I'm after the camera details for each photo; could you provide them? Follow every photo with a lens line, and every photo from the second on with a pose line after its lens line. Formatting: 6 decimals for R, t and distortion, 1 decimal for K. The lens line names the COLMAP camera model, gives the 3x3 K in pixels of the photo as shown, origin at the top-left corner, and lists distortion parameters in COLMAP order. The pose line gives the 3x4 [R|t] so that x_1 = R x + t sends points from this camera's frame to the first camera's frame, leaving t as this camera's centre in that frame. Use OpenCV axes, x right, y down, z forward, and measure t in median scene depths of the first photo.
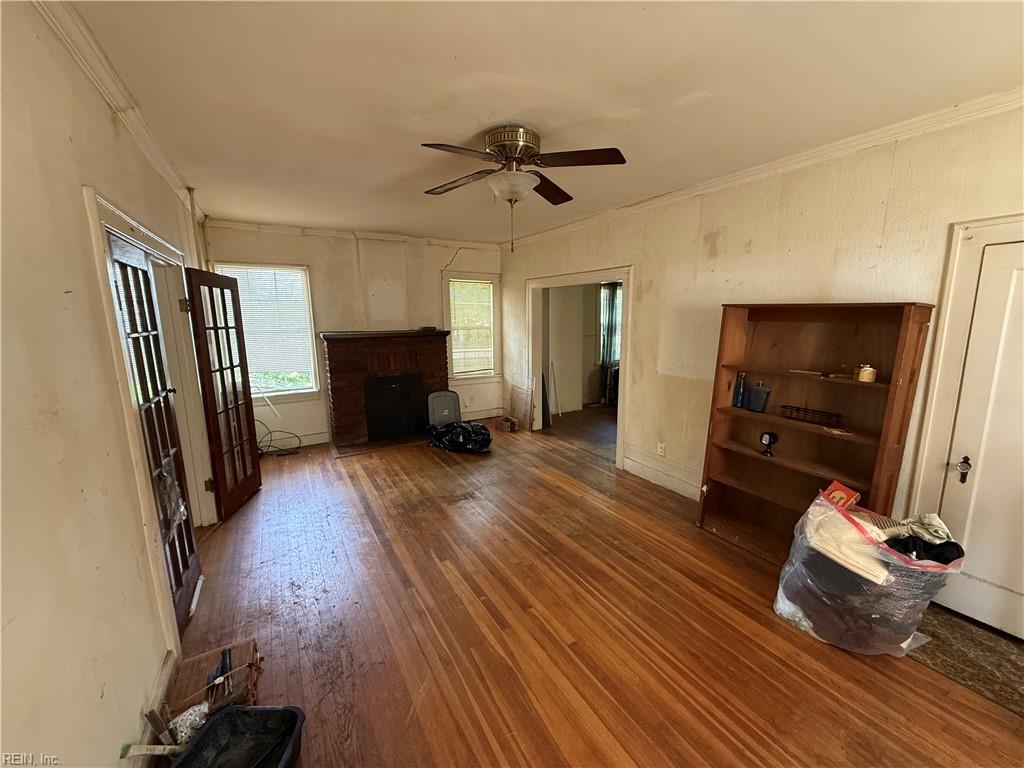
lens RADIAL K [[406.3, 0, 512.0], [0, 406.3, 384.9], [0, 0, 1]] dist [0.002845, -0.000319]
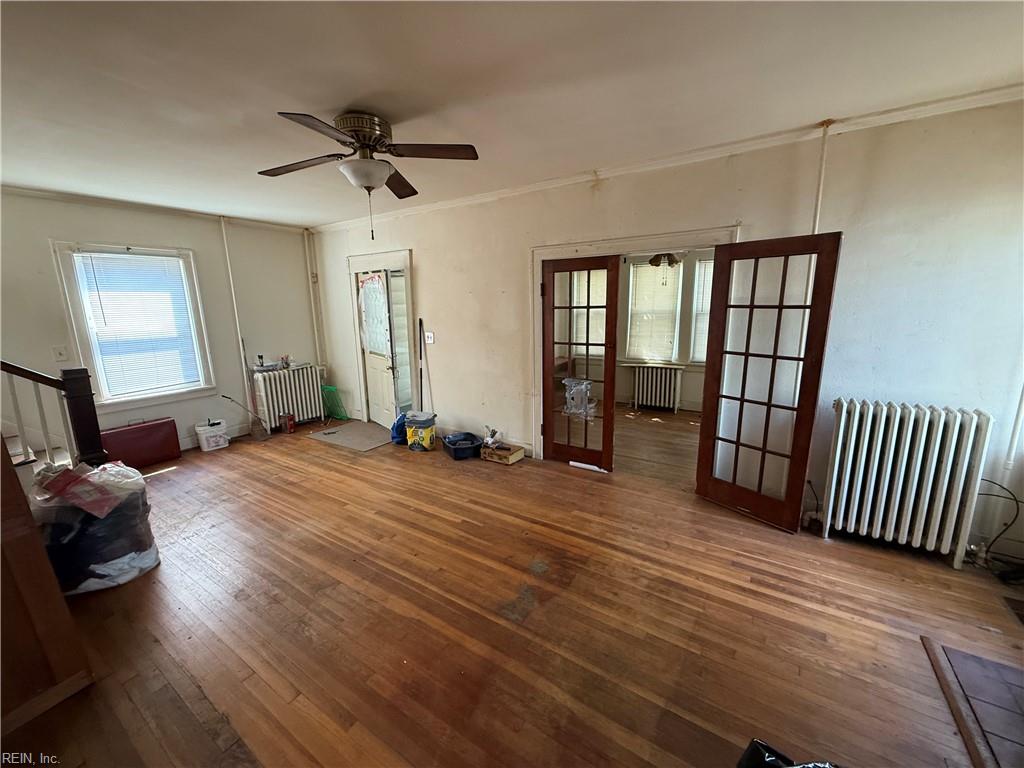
lens RADIAL K [[406.3, 0, 509.9], [0, 406.3, 382.7], [0, 0, 1]] dist [0.002845, -0.000319]
pose [[-0.894950, 0.112256, -0.431814, 0.153281], [-0.047173, 0.938600, 0.341768, -0.312128], [0.443666, 0.326235, -0.834704, 1.840518]]
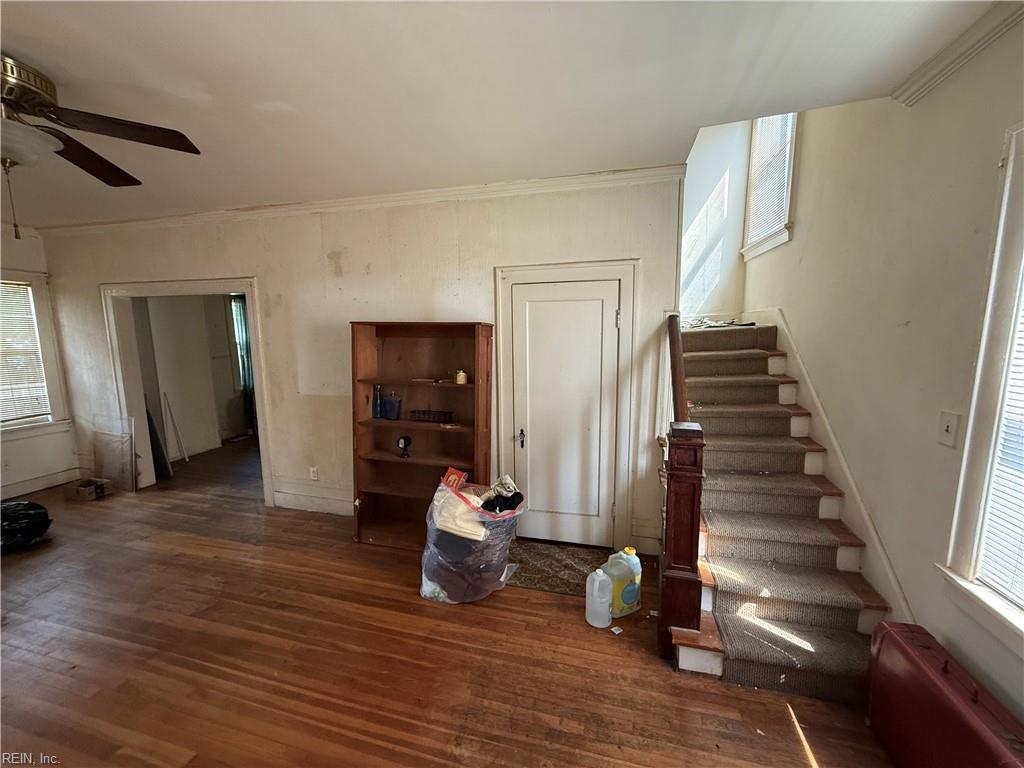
lens RADIAL K [[406.3, 0, 509.0], [0, 406.3, 384.8], [0, 0, 1]] dist [0.002845, -0.000319]
pose [[0.715233, -0.093825, 0.692560, 0.080714], [0.122189, 0.992472, 0.008266, 0.002411], [-0.688122, 0.078711, 0.721313, -0.012850]]
